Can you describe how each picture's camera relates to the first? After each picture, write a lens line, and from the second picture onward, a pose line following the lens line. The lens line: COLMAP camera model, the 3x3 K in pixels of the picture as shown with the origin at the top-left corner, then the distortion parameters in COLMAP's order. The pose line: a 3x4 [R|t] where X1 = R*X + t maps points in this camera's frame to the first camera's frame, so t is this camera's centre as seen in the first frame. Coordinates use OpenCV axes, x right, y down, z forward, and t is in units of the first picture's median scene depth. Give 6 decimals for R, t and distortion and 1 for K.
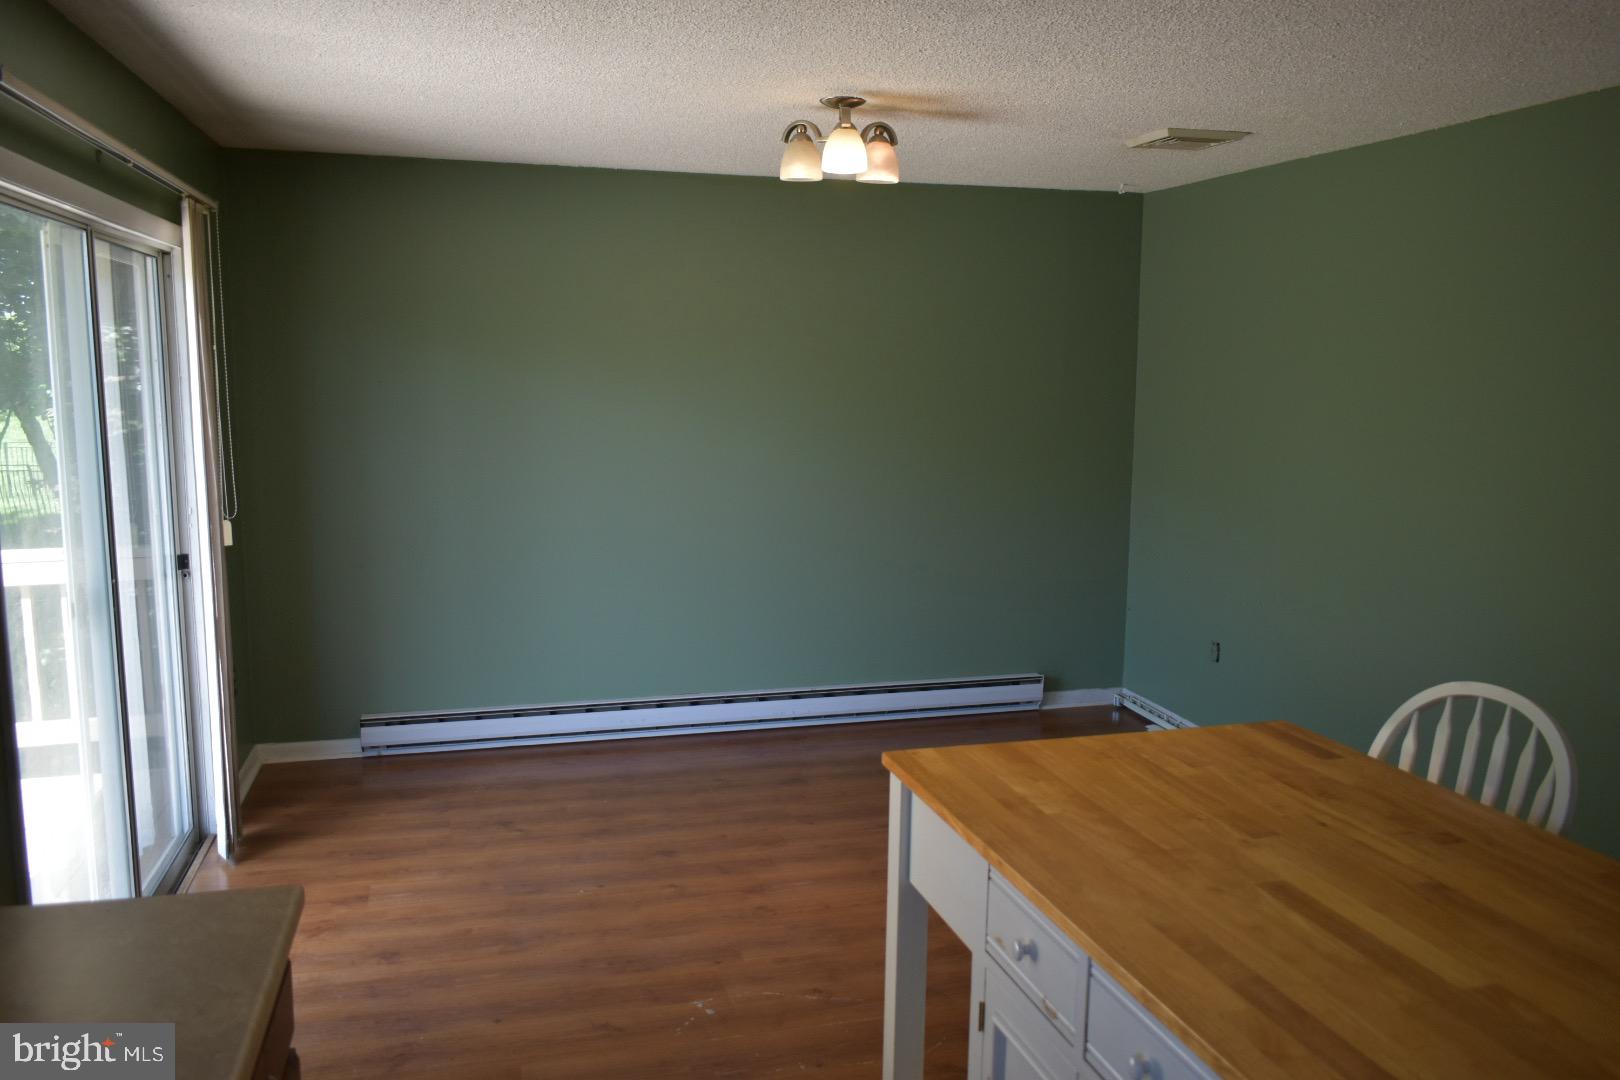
lens RADIAL K [[1238.8, 0, 810.0], [0, 1238.8, 540.0], [0, 0, 1]] dist [-0.015848, -0.002779]
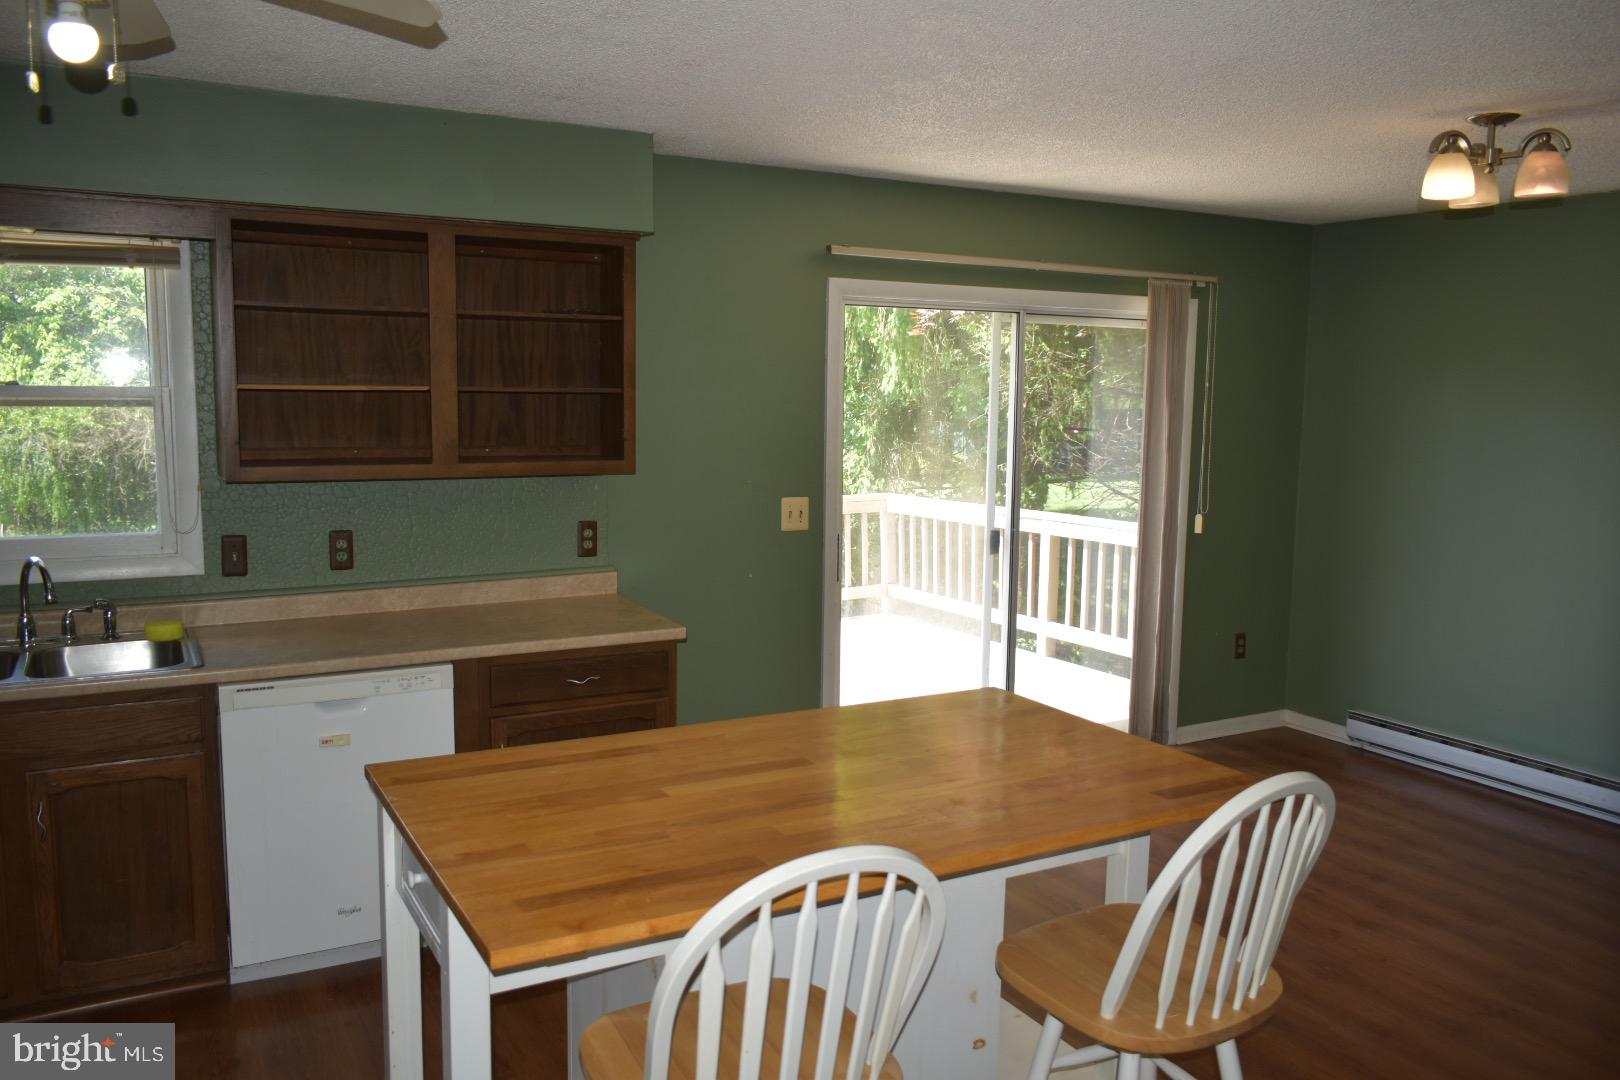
lens RADIAL K [[1261.6, 0, 810.0], [0, 1261.6, 540.0], [0, 0, 1]] dist [-0.002772, 0.001580]
pose [[0.232267, 0.108144, -0.966621, 0.776184], [-0.139958, 0.987173, 0.076813, -0.036689], [0.962530, 0.117445, 0.244423, 0.276493]]
